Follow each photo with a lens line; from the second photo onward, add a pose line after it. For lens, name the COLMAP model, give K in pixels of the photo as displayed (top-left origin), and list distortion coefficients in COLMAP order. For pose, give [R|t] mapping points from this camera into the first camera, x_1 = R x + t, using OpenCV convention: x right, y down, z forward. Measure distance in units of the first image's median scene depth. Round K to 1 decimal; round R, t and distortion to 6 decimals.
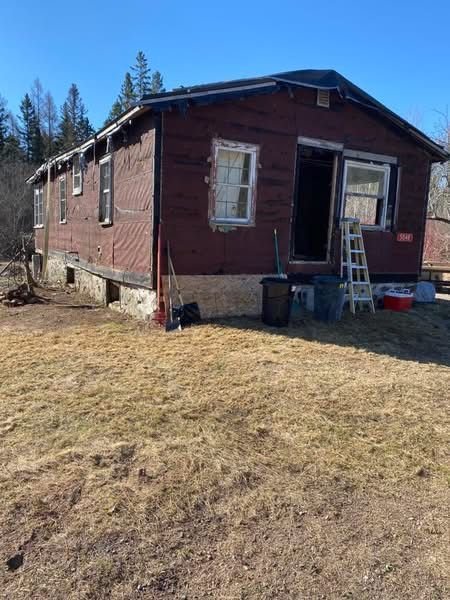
lens RADIAL K [[459.1, 0, 226.1], [0, 459.1, 298.8], [0, 0, 1]] dist [0.012353, -0.003697]
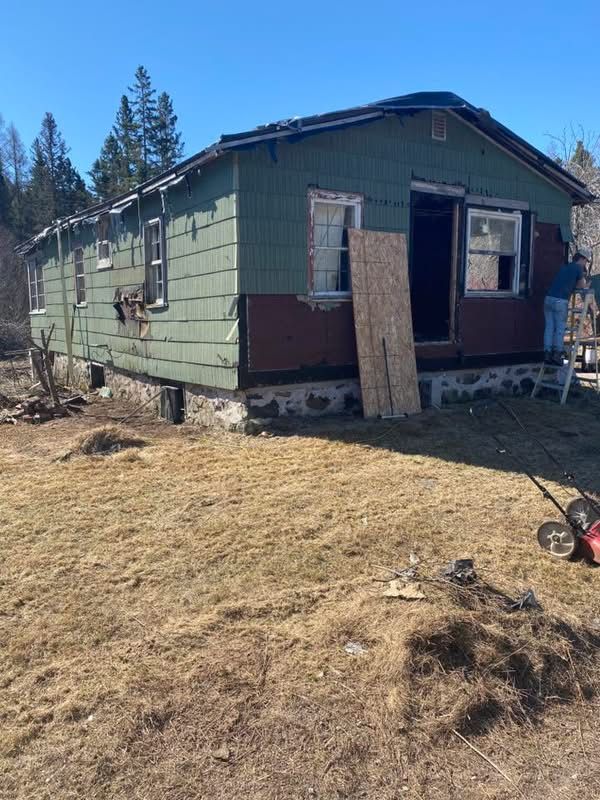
lens RADIAL K [[612.1, 0, 297.6], [0, 612.1, 402.1], [0, 0, 1]] dist [0.012353, -0.003697]
pose [[0.996675, -0.058968, 0.056234, -0.099868], [0.058072, 0.998160, 0.017433, -0.010738], [-0.057158, -0.014109, 0.998265, -0.017185]]
